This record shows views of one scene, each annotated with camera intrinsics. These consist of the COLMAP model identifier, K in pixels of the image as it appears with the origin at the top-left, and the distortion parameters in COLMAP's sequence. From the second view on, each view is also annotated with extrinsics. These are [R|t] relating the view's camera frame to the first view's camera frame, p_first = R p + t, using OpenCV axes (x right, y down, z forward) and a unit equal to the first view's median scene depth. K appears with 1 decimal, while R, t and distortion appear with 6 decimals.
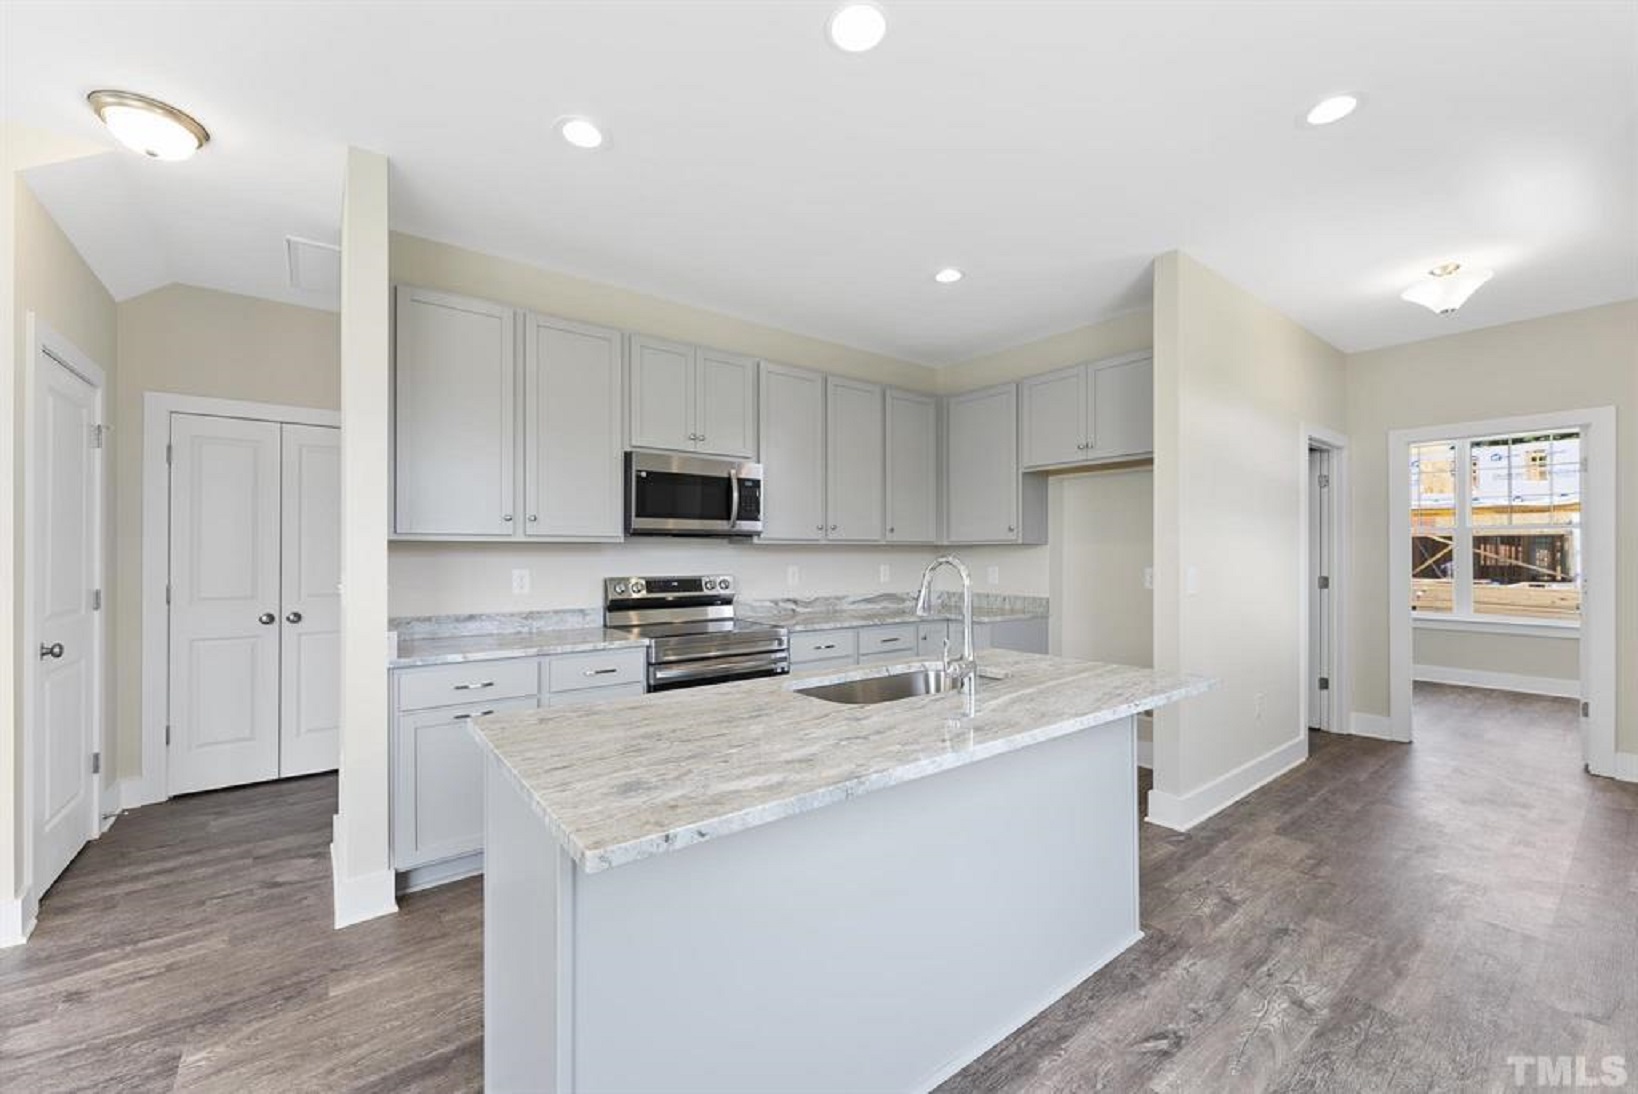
lens RADIAL K [[655.8, 0, 813.2], [0, 655.8, 554.8], [0, 0, 1]] dist [-0.000939, -0.000456]
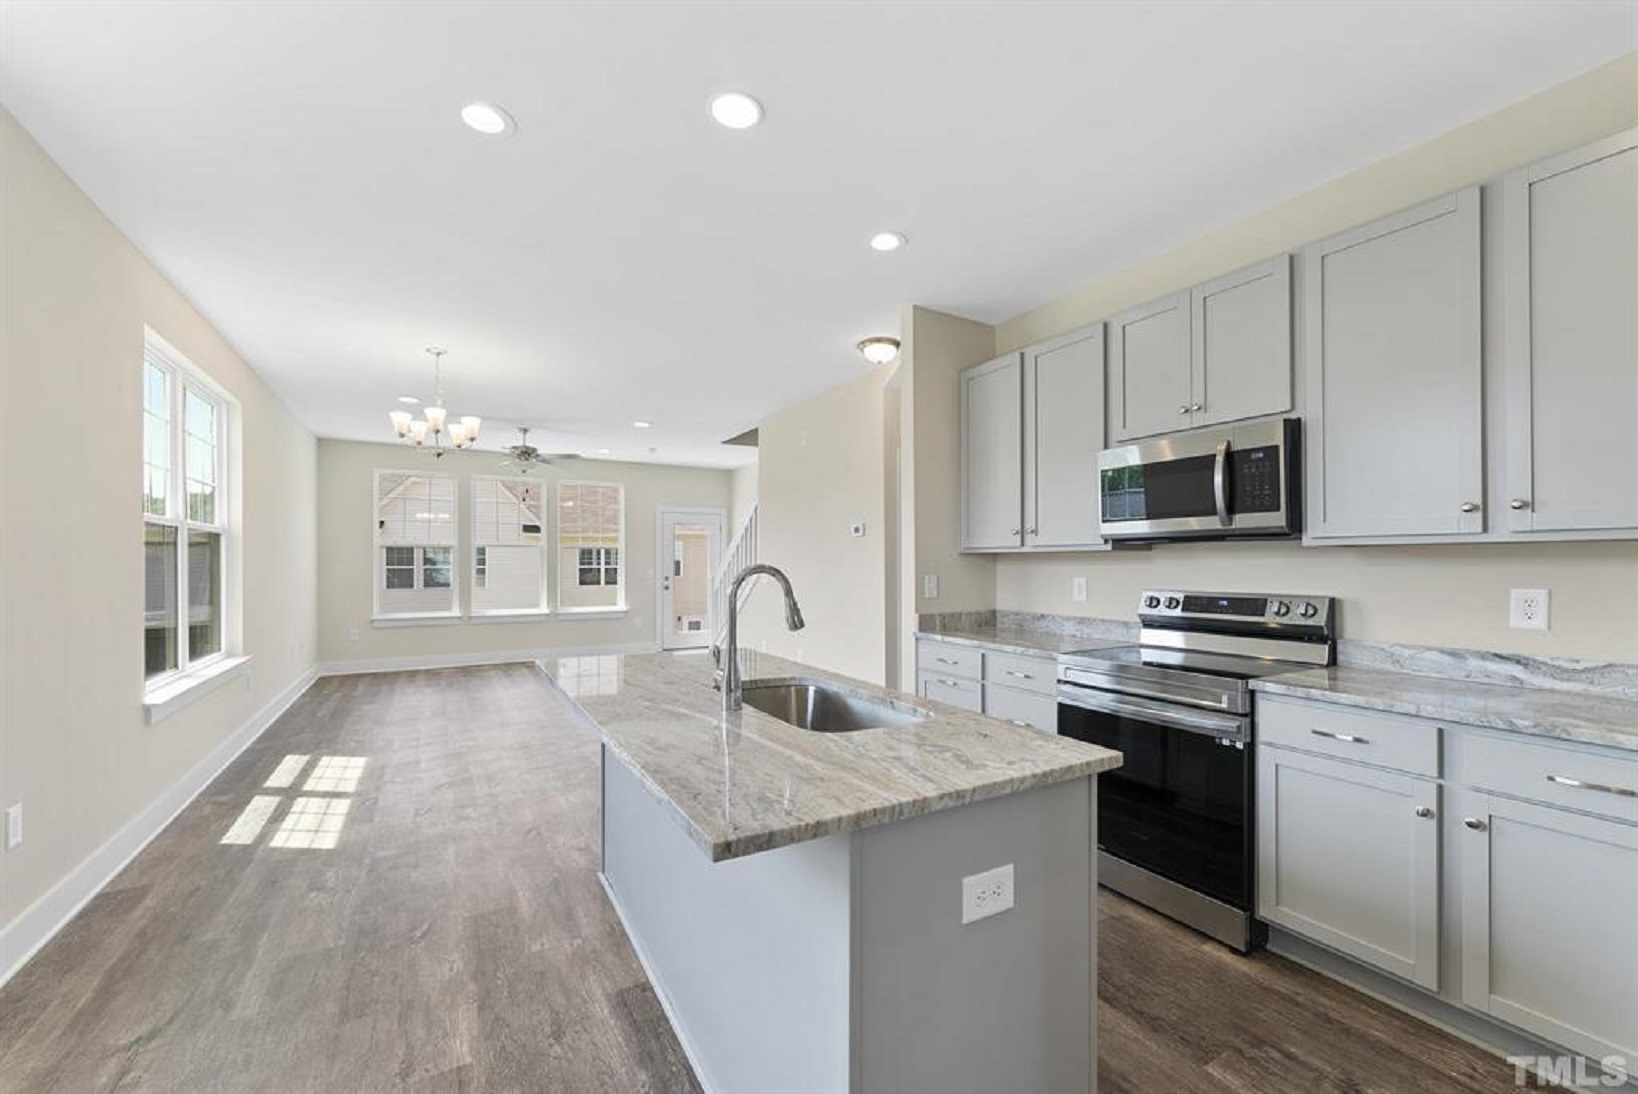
lens RADIAL K [[655.8, 0, 823.4], [0, 655.8, 560.8], [0, 0, 1]] dist [-0.000939, -0.000456]
pose [[-0.121785, -0.003002, -0.992552, 0.619615], [-0.003005, 0.999992, -0.002656, -0.000631], [0.992552, 0.002659, -0.121793, 0.658526]]
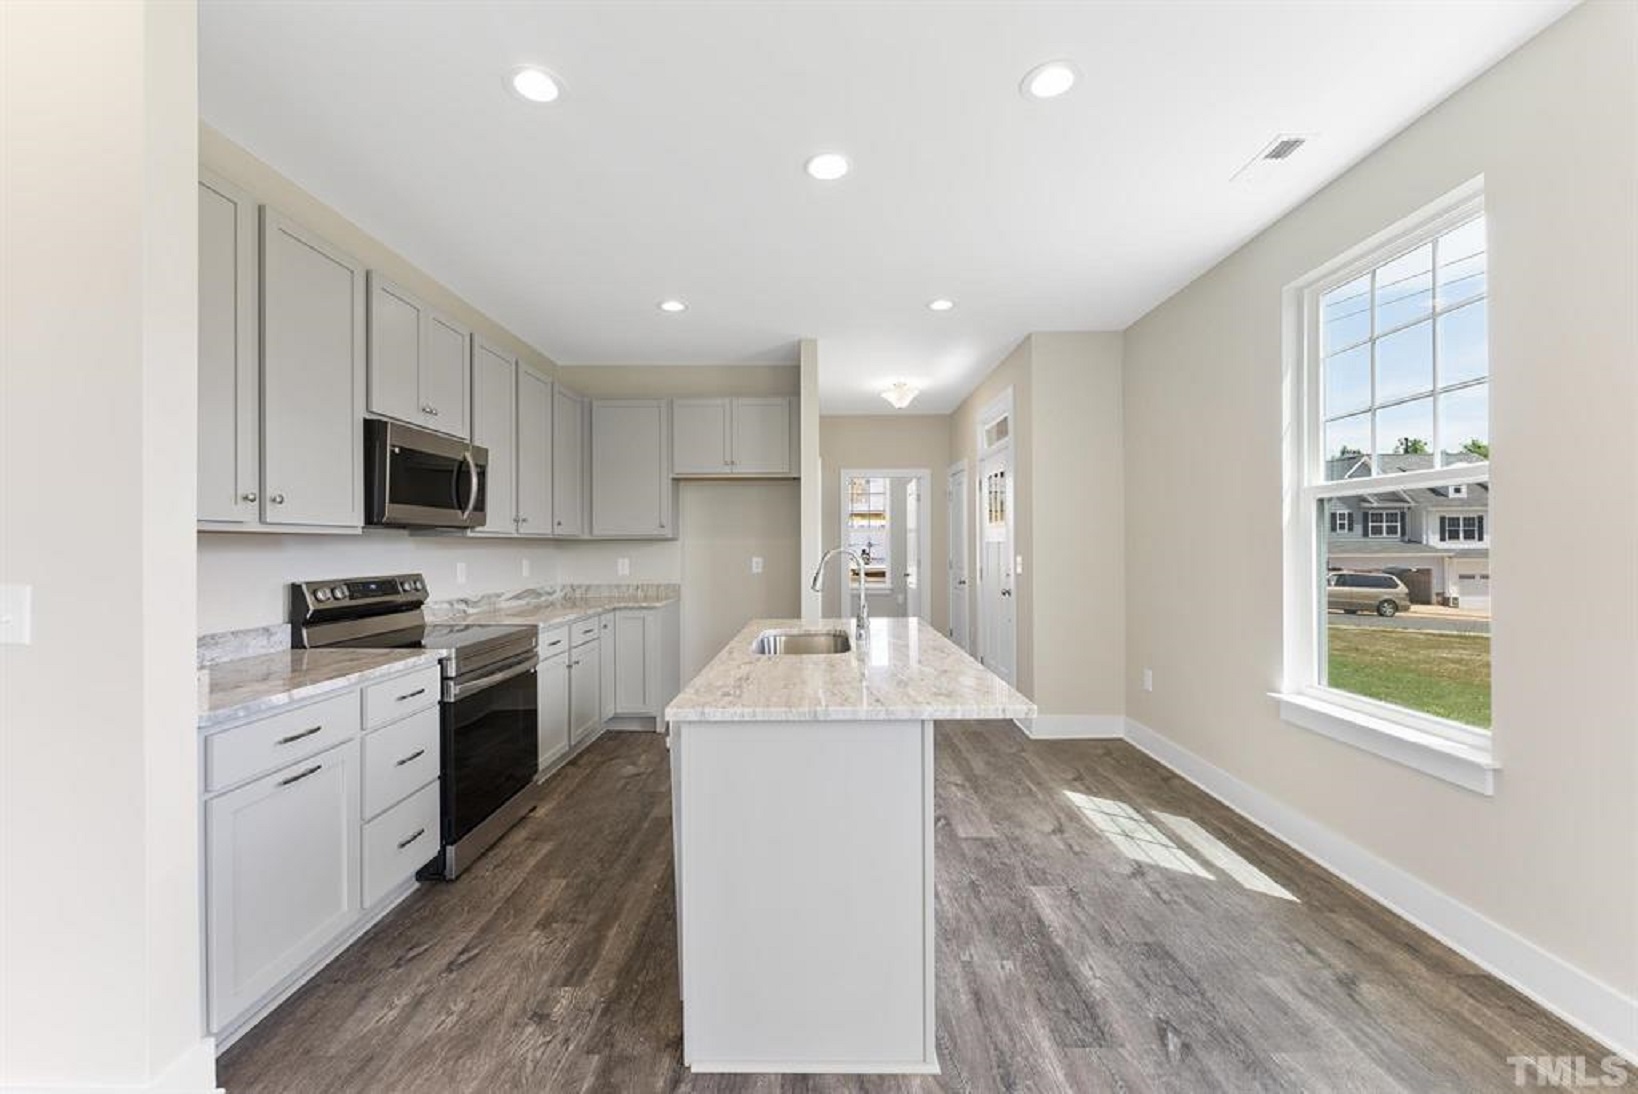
lens RADIAL K [[655.8, 0, 820.1], [0, 655.8, 545.8], [0, 0, 1]] dist [-0.000939, -0.000456]
pose [[0.611372, -0.003598, 0.791335, -0.529569], [0.007732, 0.999969, -0.001426, 0.000376], [-0.791306, 0.006990, 0.611381, 0.085000]]
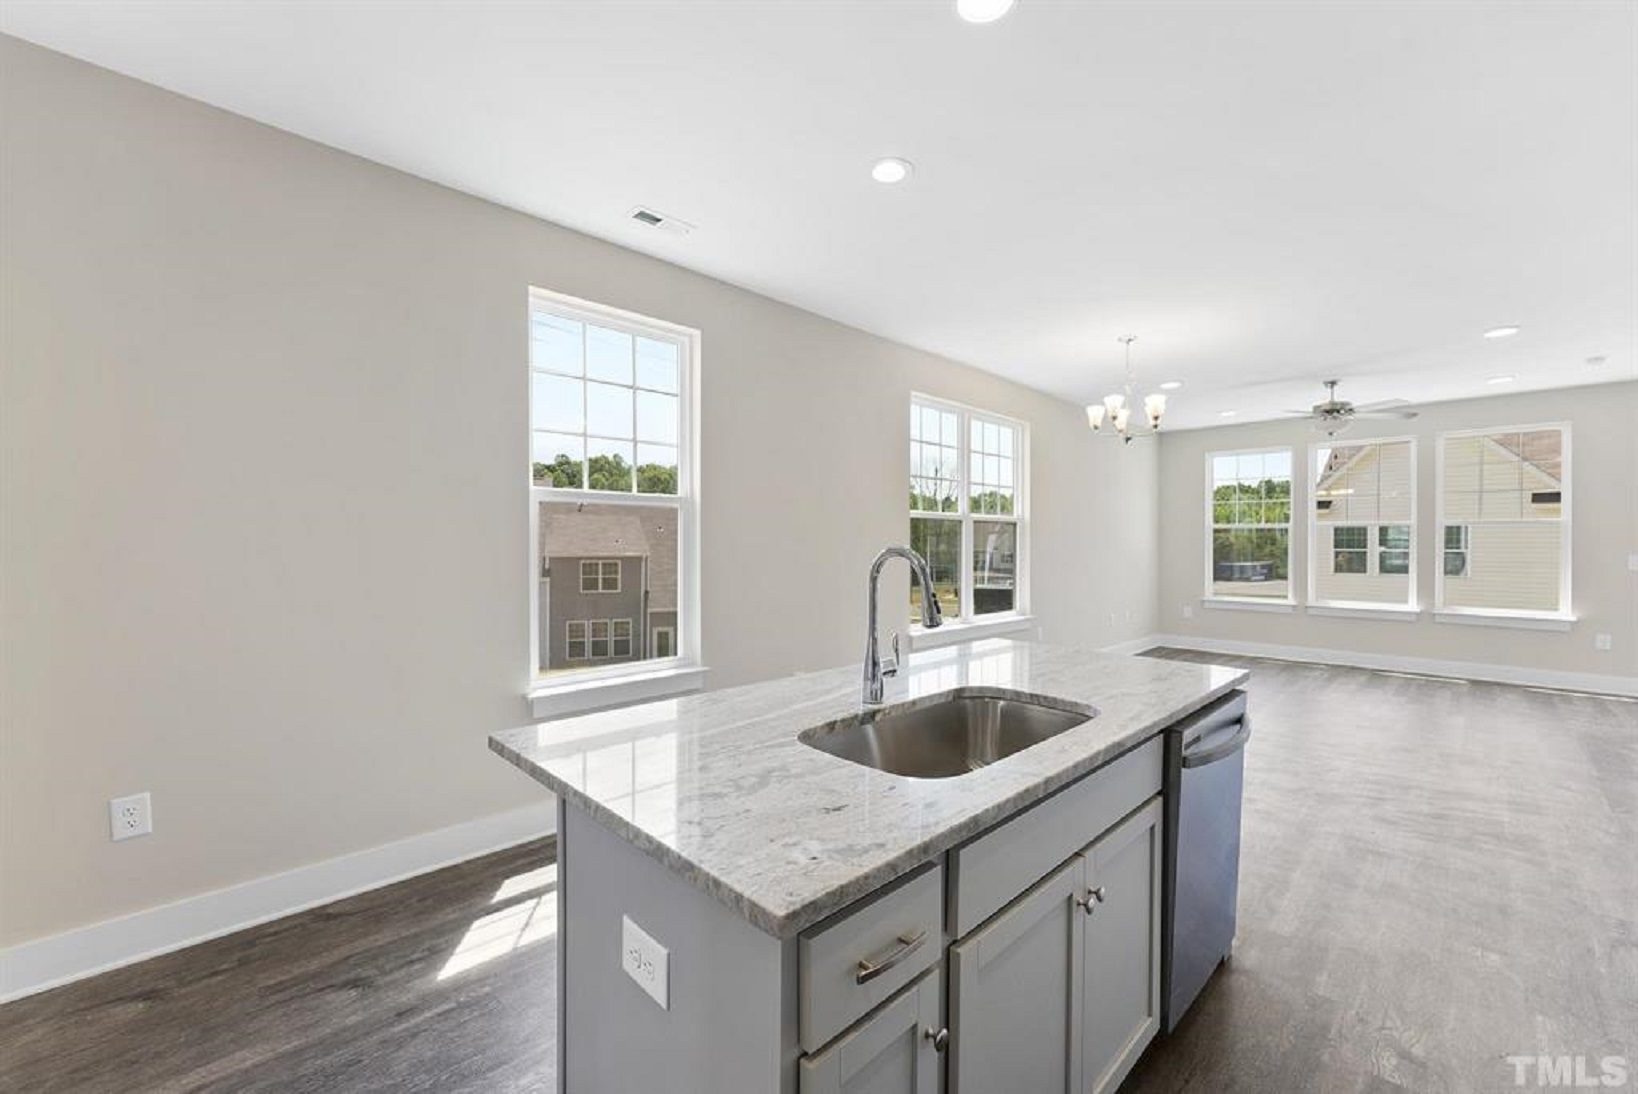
lens RADIAL K [[655.8, 0, 810.1], [0, 655.8, 547.8], [0, 0, 1]] dist [-0.000939, -0.000456]
pose [[-0.992843, -0.001253, -0.119420, 0.225804], [-0.002356, 0.999956, 0.009099, -0.002098], [0.119403, 0.009315, -0.992802, 0.986648]]
